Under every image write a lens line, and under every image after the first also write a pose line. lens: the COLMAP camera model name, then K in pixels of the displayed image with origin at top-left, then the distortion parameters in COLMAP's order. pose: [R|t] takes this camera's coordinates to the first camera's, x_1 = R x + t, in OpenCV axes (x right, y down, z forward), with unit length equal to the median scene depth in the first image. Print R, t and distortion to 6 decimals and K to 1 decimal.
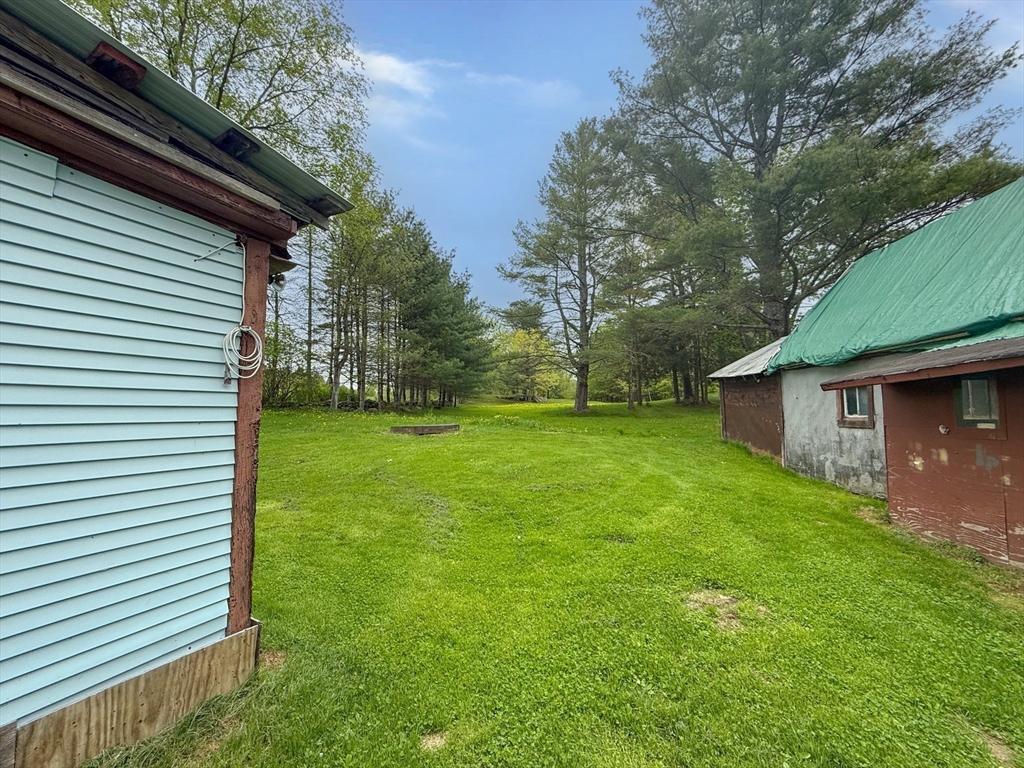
lens RADIAL K [[454.3, 0, 512.4], [0, 454.3, 386.6], [0, 0, 1]] dist [-0.001388, 0.000469]
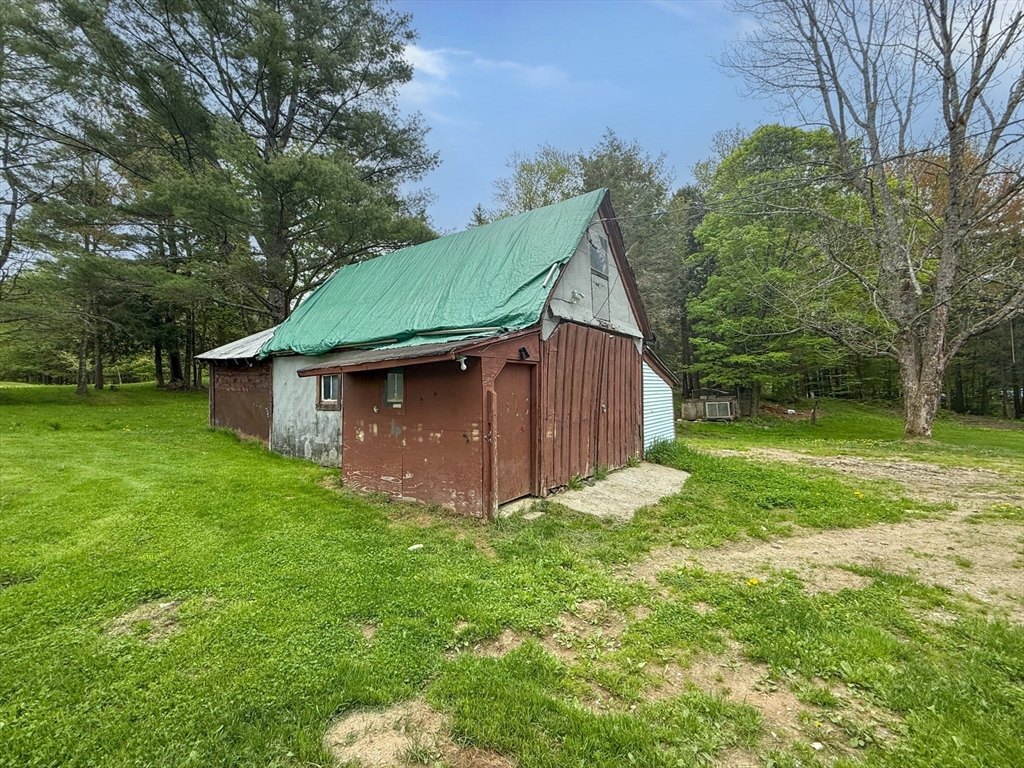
lens RADIAL K [[453.4, 0, 511.7], [0, 453.4, 386.0], [0, 0, 1]] dist [0.001885, -0.000857]
pose [[0.439002, 0.017919, 0.898308, -0.087350], [-0.052840, 0.998586, 0.005904, -0.003419], [-0.896931, -0.050058, 0.439328, 0.067171]]
